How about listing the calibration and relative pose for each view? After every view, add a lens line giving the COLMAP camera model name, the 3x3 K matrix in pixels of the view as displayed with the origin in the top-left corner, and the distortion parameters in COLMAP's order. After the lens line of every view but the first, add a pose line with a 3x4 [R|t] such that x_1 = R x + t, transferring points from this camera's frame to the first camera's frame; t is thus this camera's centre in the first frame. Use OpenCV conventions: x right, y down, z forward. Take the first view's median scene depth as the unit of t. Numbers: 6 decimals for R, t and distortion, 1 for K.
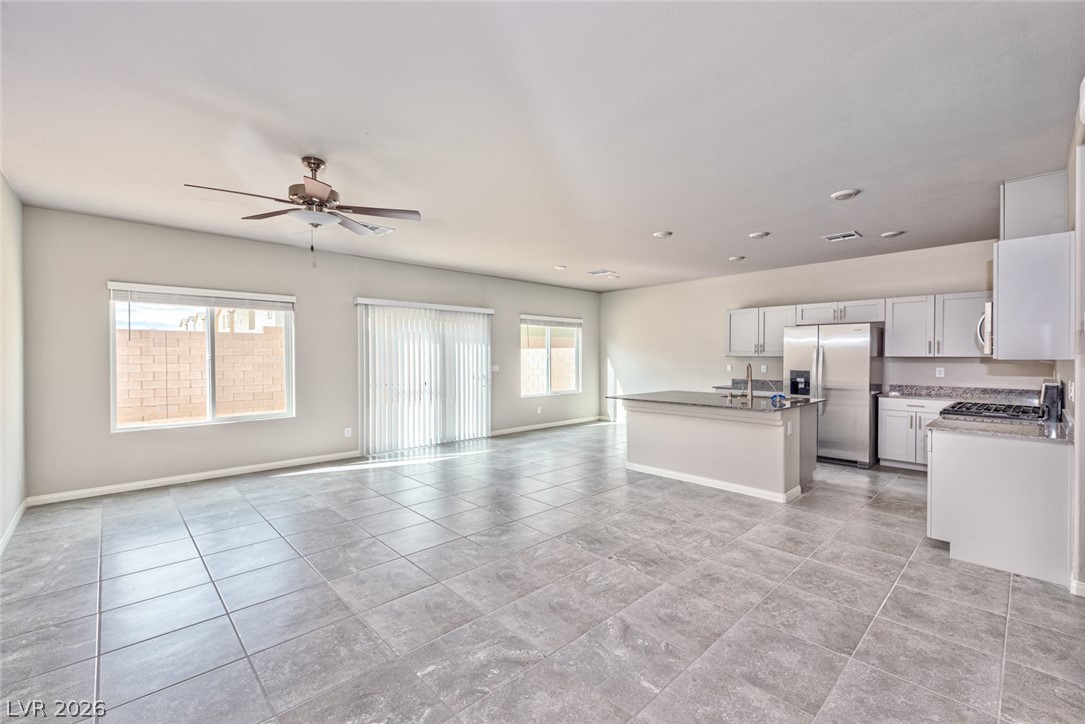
lens RADIAL K [[424.9, 0, 562.2], [0, 424.9, 358.6], [0, 0, 1]] dist [0.002685, 0.000059]
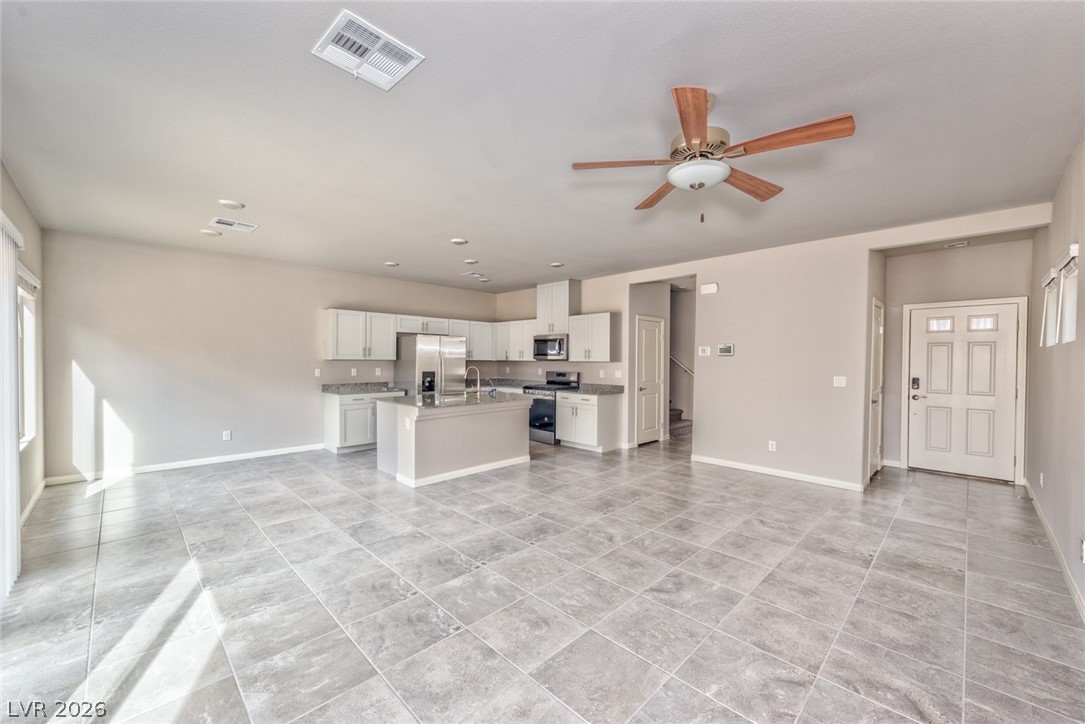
lens RADIAL K [[454.5, 0, 542.5], [0, 454.5, 362.0], [0, 0, 1]] dist [-0.000030, -0.000212]
pose [[-0.002975, -0.005386, 0.999981, -0.970431], [0.000934, 0.999985, 0.005389, -0.007198], [-0.999995, 0.000950, -0.002970, 0.900547]]
